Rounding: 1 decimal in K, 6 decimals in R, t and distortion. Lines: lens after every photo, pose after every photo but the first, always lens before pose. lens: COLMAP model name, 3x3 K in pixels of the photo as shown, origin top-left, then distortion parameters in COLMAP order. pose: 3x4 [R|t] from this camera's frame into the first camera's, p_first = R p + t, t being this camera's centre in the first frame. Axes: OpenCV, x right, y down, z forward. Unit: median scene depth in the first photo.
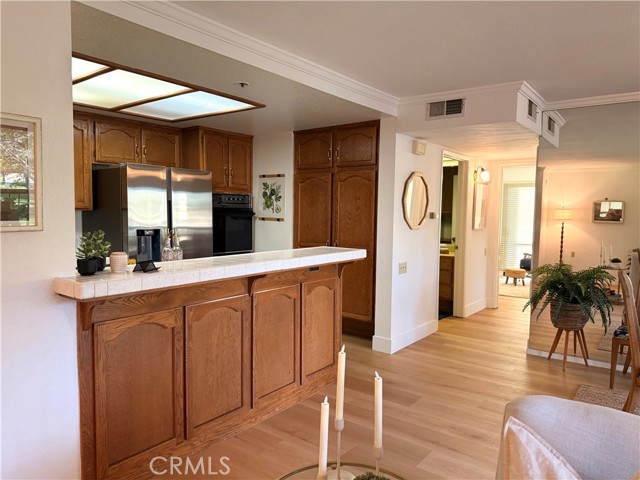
lens RADIAL K [[456.9, 0, 321.3], [0, 456.9, 239.6], [0, 0, 1]] dist [0.053316, -0.019850]
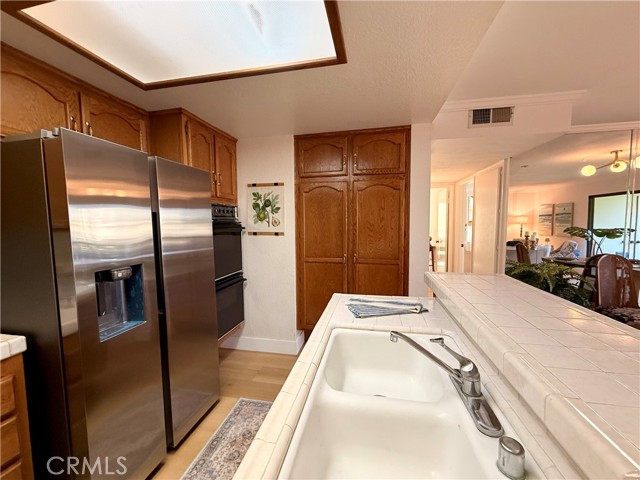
lens RADIAL K [[257.4, 0, 319.8], [0, 257.4, 236.1], [0, 0, 1]] dist [-0.000734, 0.001228]
pose [[0.897195, -0.052083, 0.438553, -0.241464], [0.051106, 0.998595, 0.014042, -0.042021], [-0.438668, 0.009815, 0.898596, 0.513118]]
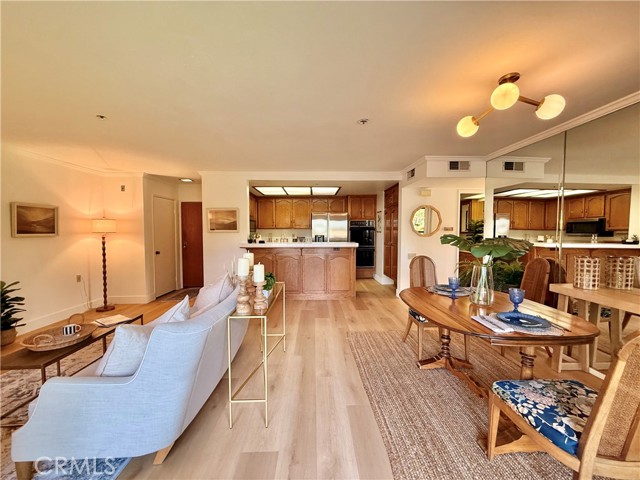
lens RADIAL K [[257.4, 0, 322.1], [0, 257.4, 239.0], [0, 0, 1]] dist [-0.000734, 0.001228]
pose [[0.637897, 0.022642, -0.769788, 0.634082], [-0.044553, 0.998979, -0.007536, 0.012340], [0.768832, 0.039104, 0.638255, 0.014341]]
